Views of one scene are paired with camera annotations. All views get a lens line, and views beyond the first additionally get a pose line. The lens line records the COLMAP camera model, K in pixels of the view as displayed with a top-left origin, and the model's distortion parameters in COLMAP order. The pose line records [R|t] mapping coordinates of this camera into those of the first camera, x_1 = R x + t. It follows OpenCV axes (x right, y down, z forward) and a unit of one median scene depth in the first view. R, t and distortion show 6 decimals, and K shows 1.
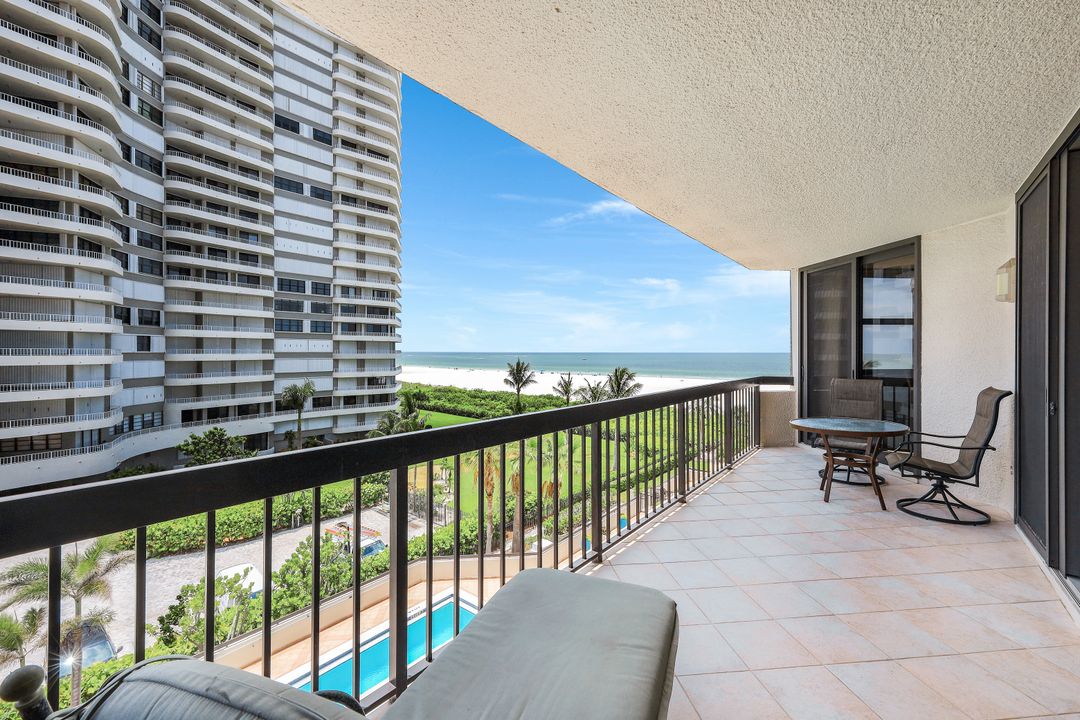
lens RADIAL K [[446.8, 0, 532.7], [0, 446.8, 354.4], [0, 0, 1]] dist [0.009172, -0.000769]
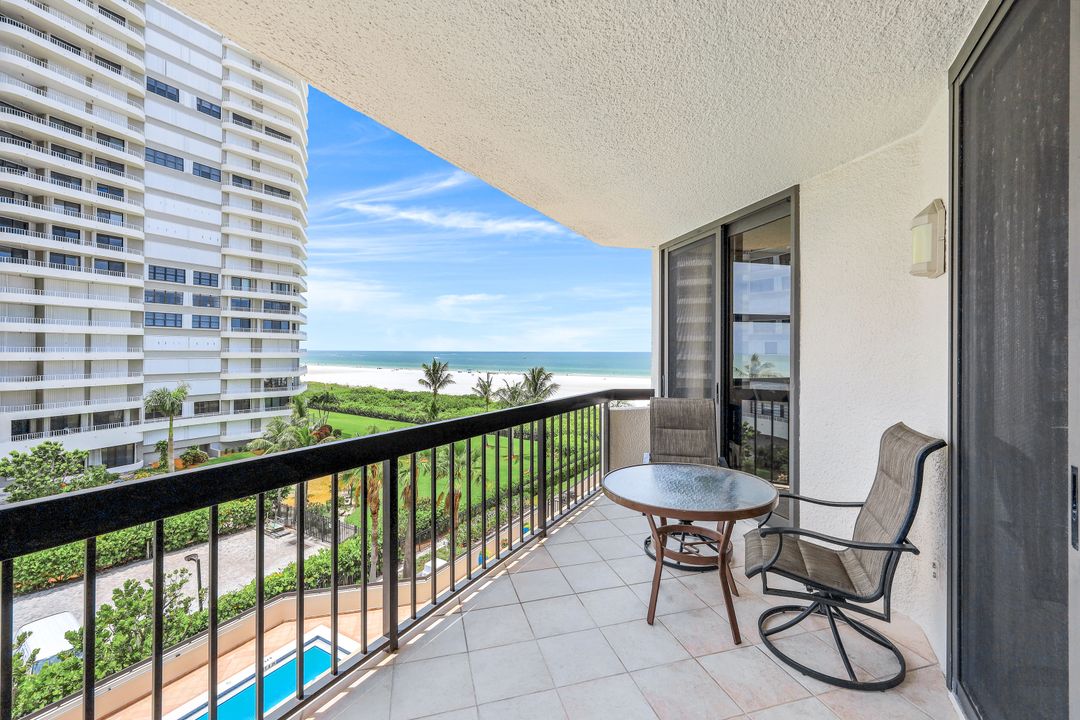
lens RADIAL K [[446.8, 0, 527.3], [0, 446.8, 352.2], [0, 0, 1]] dist [0.009172, -0.000769]
pose [[0.988633, 0.003108, 0.150317, 0.029491], [-0.002647, 0.999991, -0.003262, -0.001103], [-0.150325, 0.002827, 0.988633, 0.032582]]
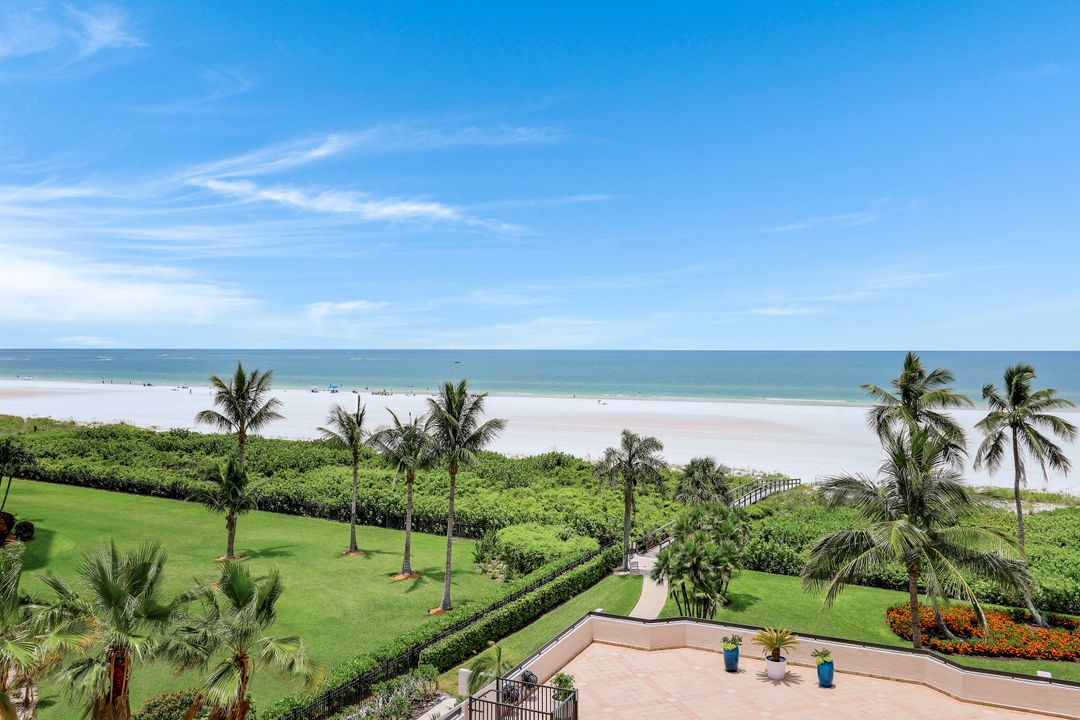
lens RADIAL K [[864.7, 0, 541.9], [0, 864.7, 358.3], [0, 0, 1]] dist [0.007386, 0.004678]
pose [[0.970130, -0.001736, 0.242579, 0.075659], [0.000469, 0.999986, 0.005281, -0.001440], [-0.242585, -0.005009, 0.970117, 0.145185]]
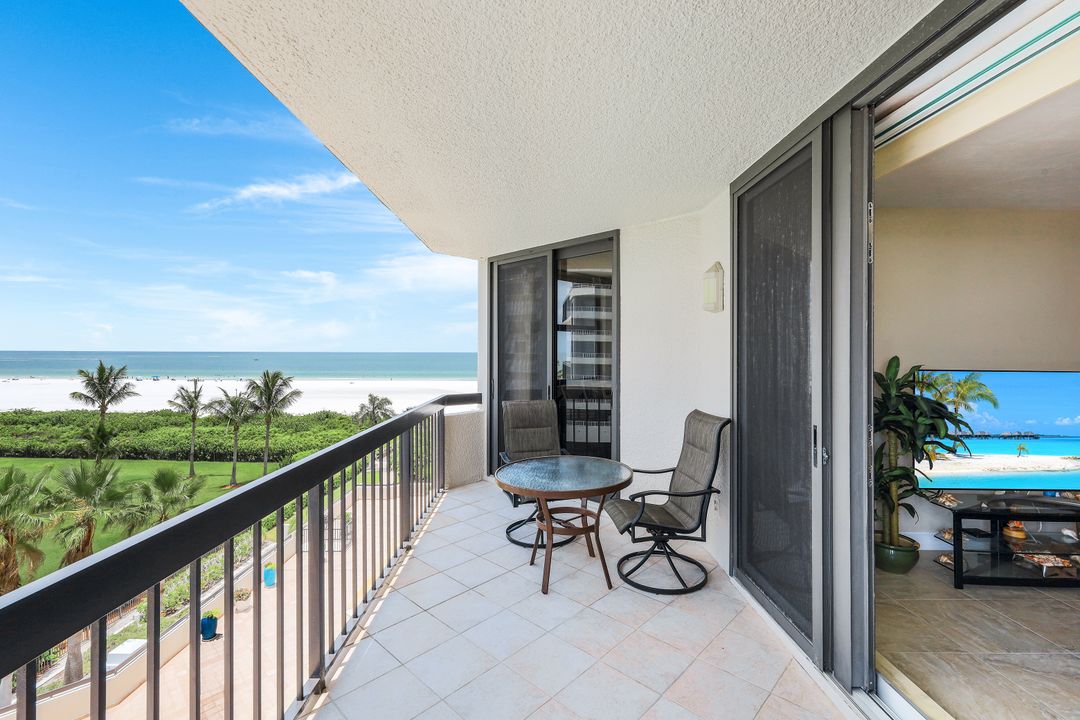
lens RADIAL K [[481.2, 0, 536.7], [0, 481.2, 351.3], [0, 0, 1]] dist [0.008324, -0.000510]
pose [[0.771892, 0.003256, 0.635745, 0.012995], [0.000396, 0.999984, -0.005602, -0.002259], [-0.635753, 0.004576, 0.771879, 0.031851]]
